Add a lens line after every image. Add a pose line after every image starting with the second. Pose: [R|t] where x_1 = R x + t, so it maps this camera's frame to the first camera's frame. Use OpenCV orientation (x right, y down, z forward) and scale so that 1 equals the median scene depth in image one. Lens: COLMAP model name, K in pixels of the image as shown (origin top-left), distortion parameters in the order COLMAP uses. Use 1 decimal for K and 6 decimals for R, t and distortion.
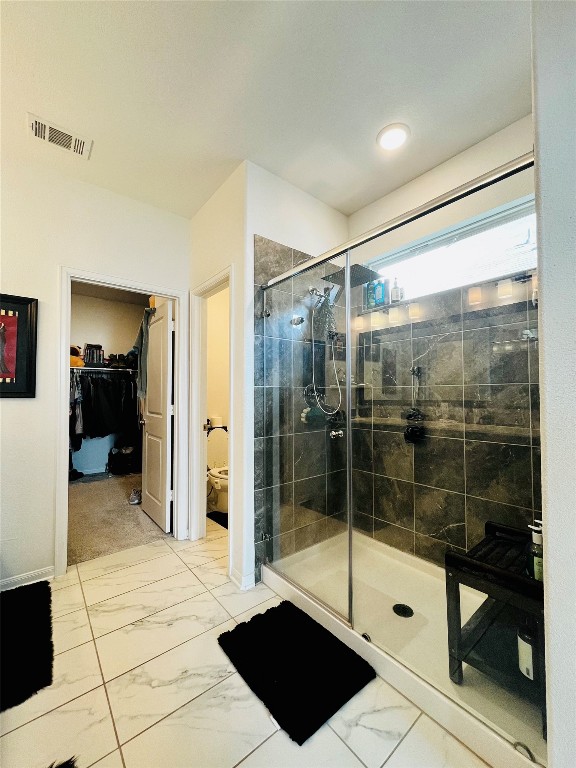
lens RADIAL K [[310.2, 0, 288.1], [0, 310.2, 386.2], [0, 0, 1]] dist [-0.003371, -0.000707]
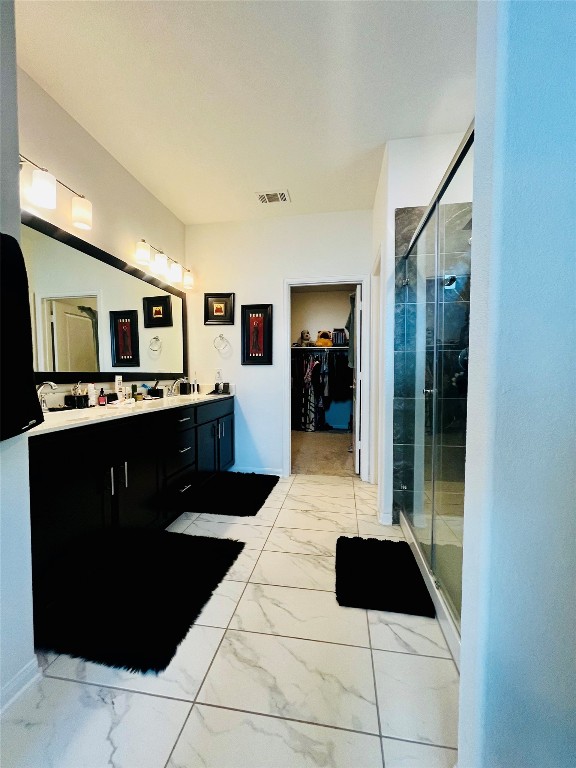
lens RADIAL K [[310.2, 0, 287.3], [0, 310.2, 386.3], [0, 0, 1]] dist [-0.003371, -0.000707]
pose [[0.653369, 0.033164, -0.756313, 0.483464], [0.017993, 0.998077, 0.059309, 0.053647], [0.756826, -0.052359, 0.651516, -0.015610]]
